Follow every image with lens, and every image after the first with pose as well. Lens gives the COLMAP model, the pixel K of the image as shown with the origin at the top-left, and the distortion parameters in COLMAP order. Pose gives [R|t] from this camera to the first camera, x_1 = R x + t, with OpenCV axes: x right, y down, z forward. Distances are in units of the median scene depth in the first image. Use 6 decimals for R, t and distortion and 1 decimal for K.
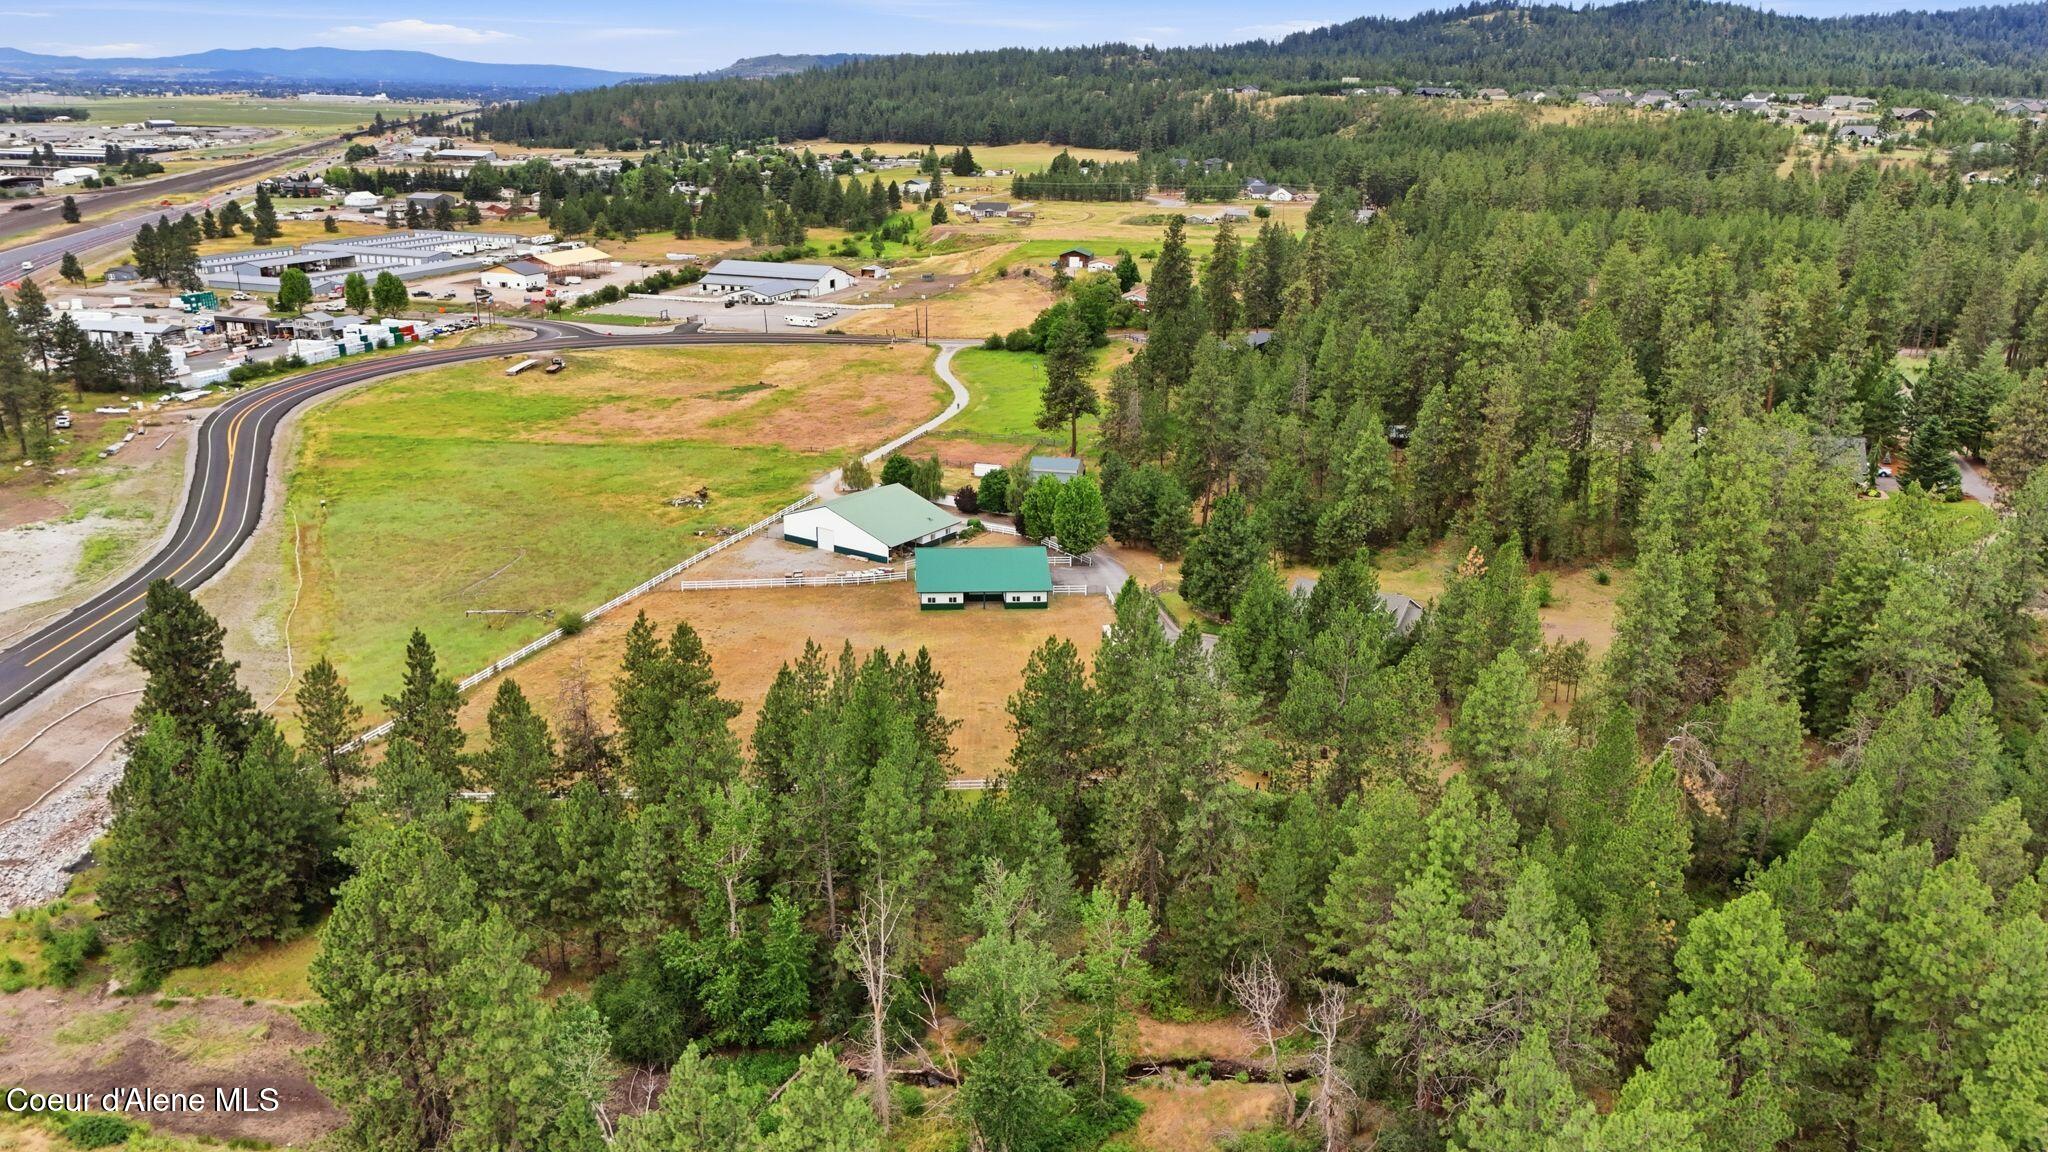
lens RADIAL K [[1518.5, 0, 1024.0], [0, 1518.5, 576.0], [0, 0, 1]] dist [0.064755, -0.054106]
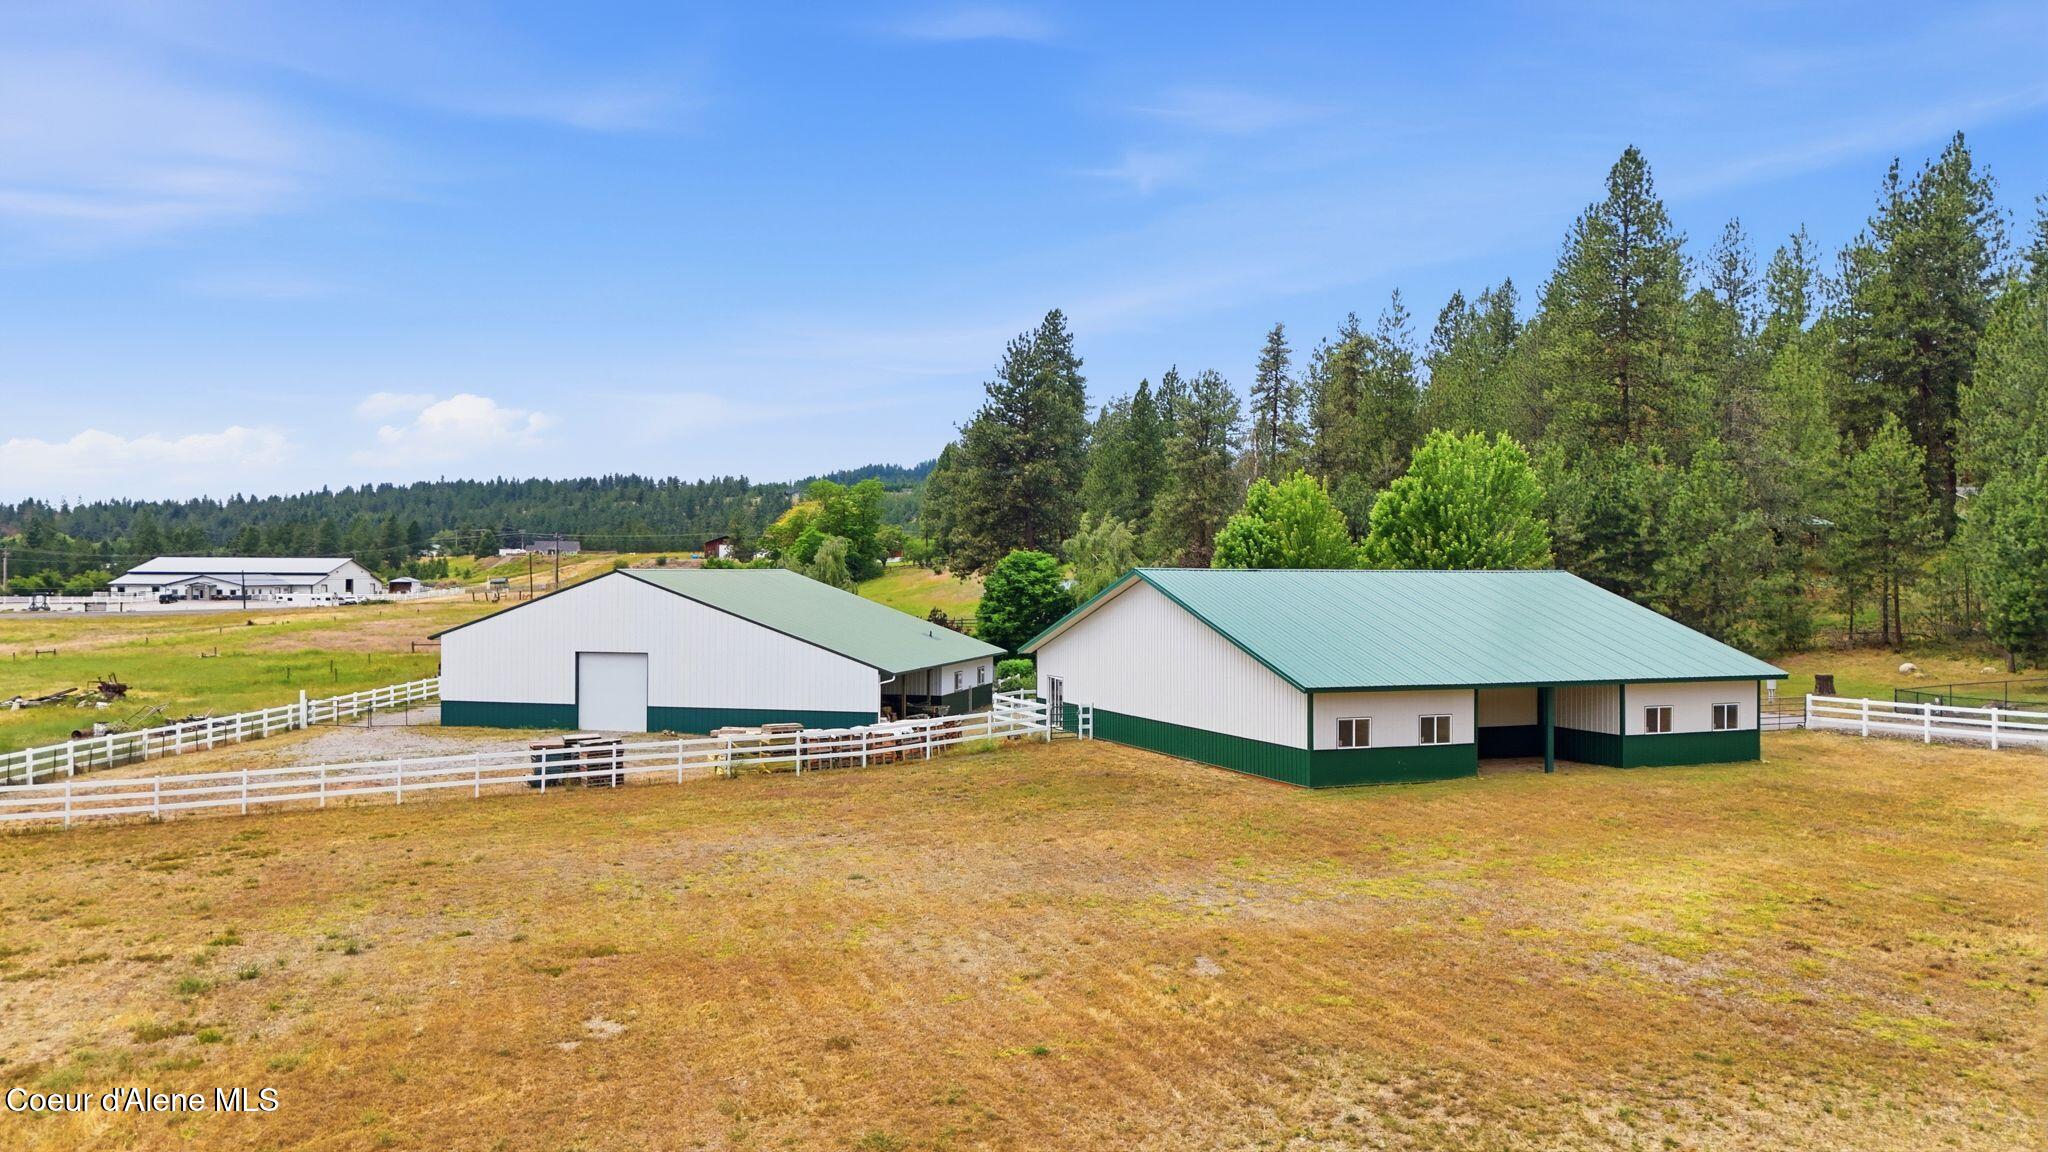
lens RADIAL K [[1498.4, 0, 1025.7], [0, 1498.4, 569.4], [0, 0, 1]] dist [0.078507, -0.066716]
pose [[0.943338, -0.010866, 0.331655, -0.096312], [0.111833, 0.951404, -0.286921, 0.027318], [-0.312420, 0.307753, 0.898711, 0.457488]]
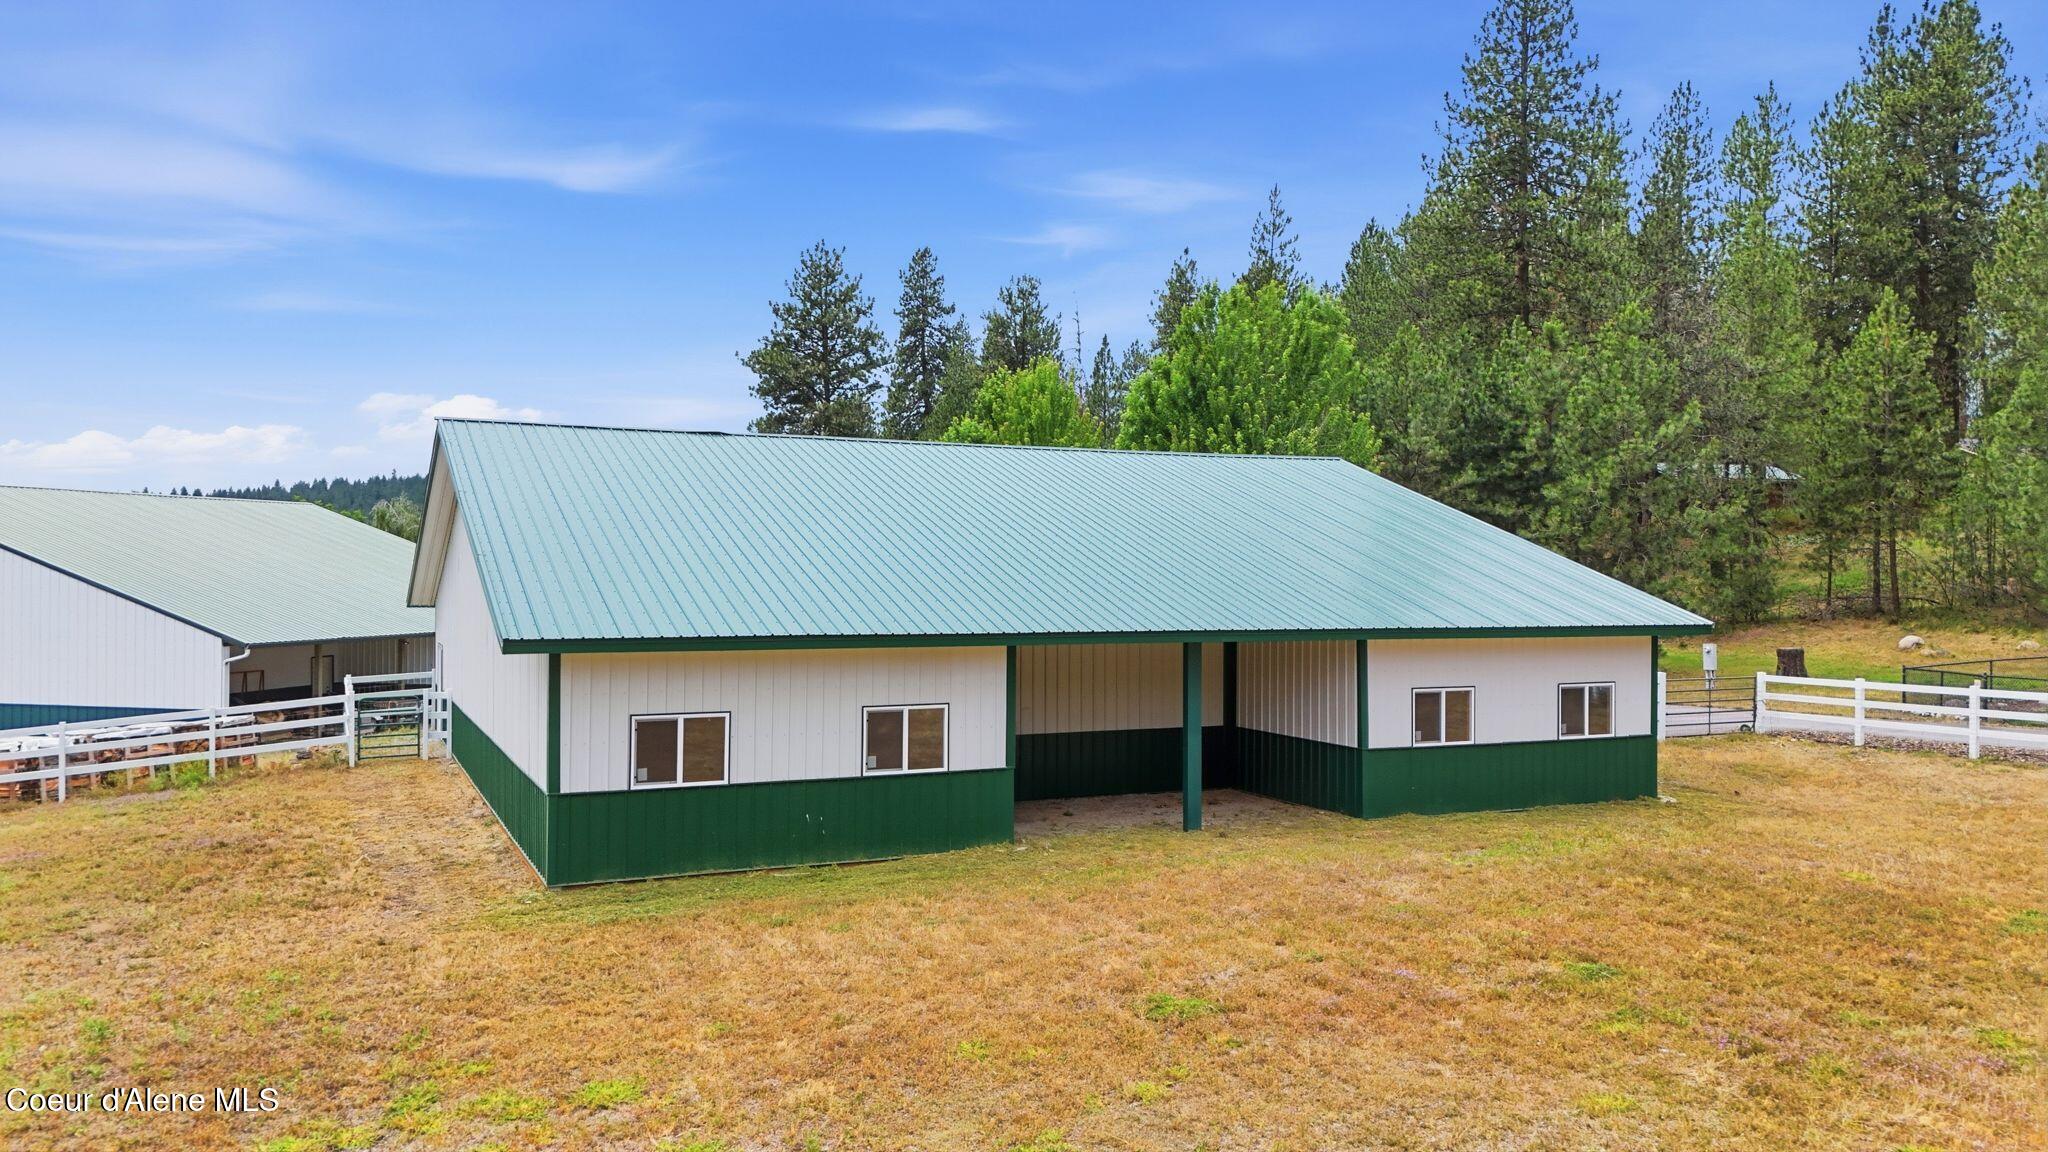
lens RADIAL K [[1498.4, 0, 1025.7], [0, 1498.4, 569.4], [0, 0, 1]] dist [0.078507, -0.066716]
pose [[0.938771, -0.009874, 0.344400, -0.040169], [0.114494, 0.951724, -0.284803, 0.018446], [-0.324962, 0.306797, 0.894581, 0.508938]]
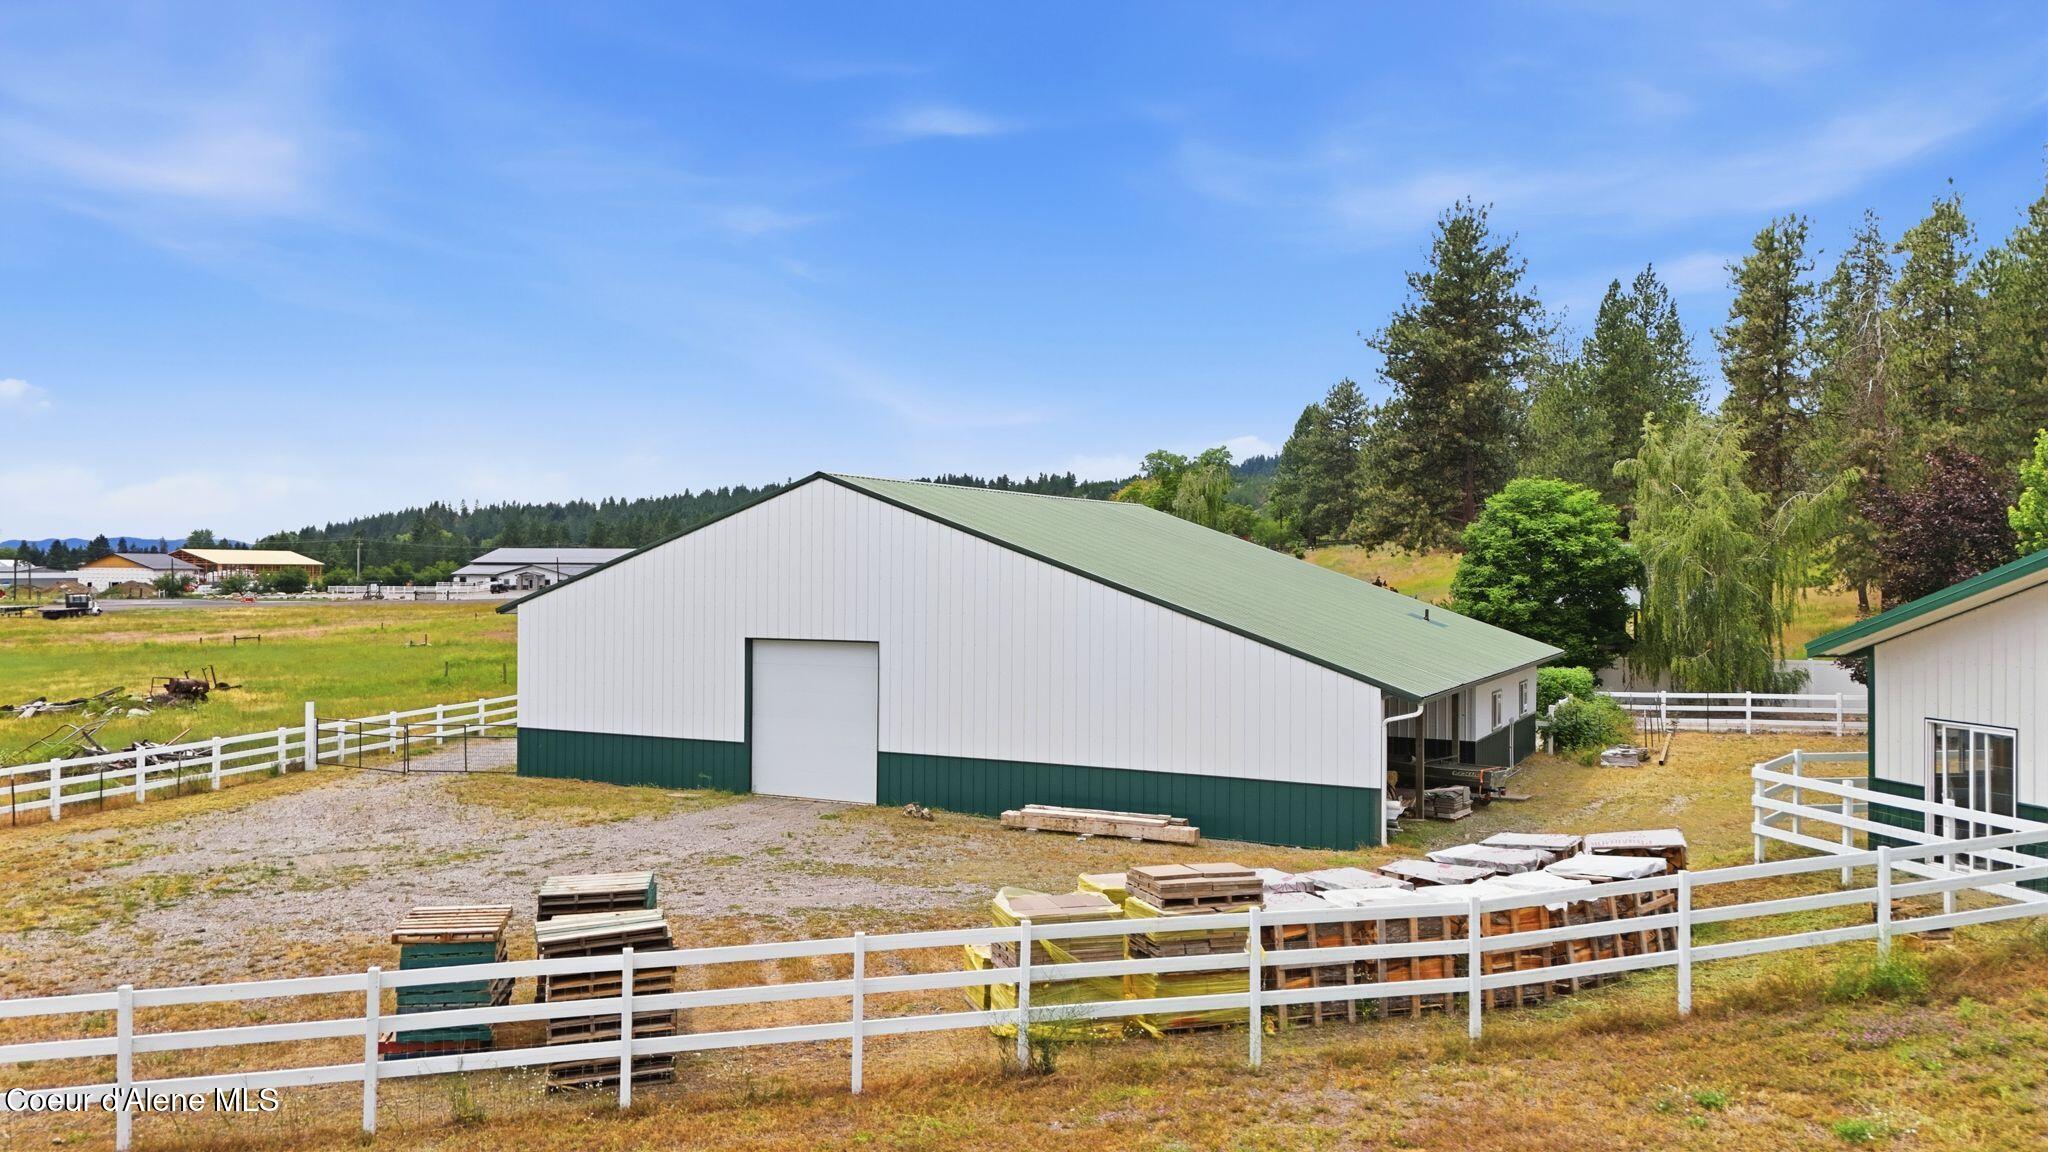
lens RADIAL K [[1498.4, 0, 1025.7], [0, 1498.4, 569.4], [0, 0, 1]] dist [0.078507, -0.066716]
pose [[0.992384, -0.010542, 0.122731, -0.081469], [0.047750, 0.951354, -0.304378, 0.003092], [-0.113552, 0.307920, 0.944612, 0.551497]]
